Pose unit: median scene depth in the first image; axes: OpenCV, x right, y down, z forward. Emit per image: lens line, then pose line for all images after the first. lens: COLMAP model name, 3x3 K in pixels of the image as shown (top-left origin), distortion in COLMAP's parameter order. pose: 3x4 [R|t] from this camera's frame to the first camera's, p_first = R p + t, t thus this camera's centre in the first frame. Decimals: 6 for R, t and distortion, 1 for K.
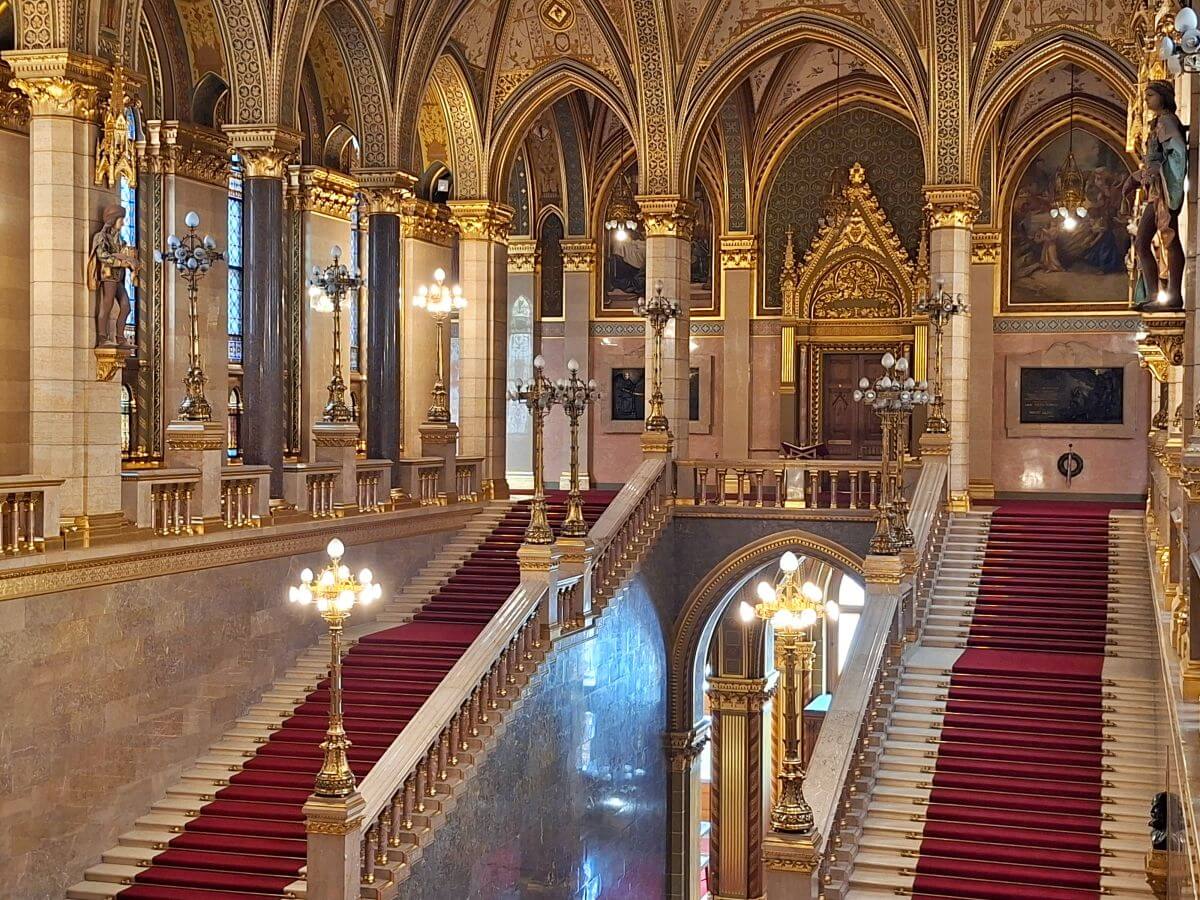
lens RADIAL K [[1798.2, 0, 600.0], [0, 1798.2, 450.0], [0, 0, 1]] dist [0.184361, -0.065607]
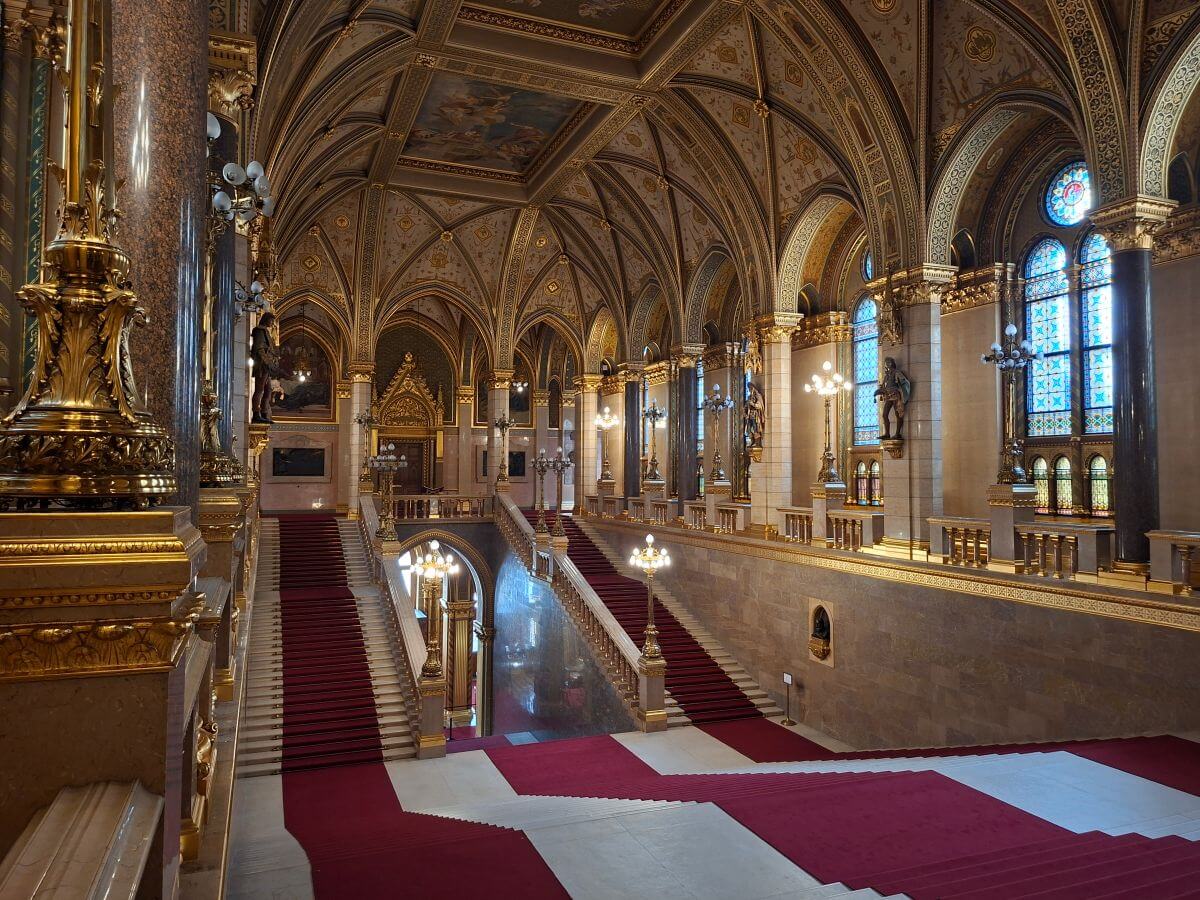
lens RADIAL K [[857.3, 0, 599.7], [0, 857.3, 432.4], [0, 0, 1]] dist [0.189027, -0.000144]
pose [[0.793019, 0.029055, 0.608504, -0.347037], [0.009708, 0.998132, -0.060311, -0.004100], [-0.609120, 0.053735, 0.791256, 0.095944]]
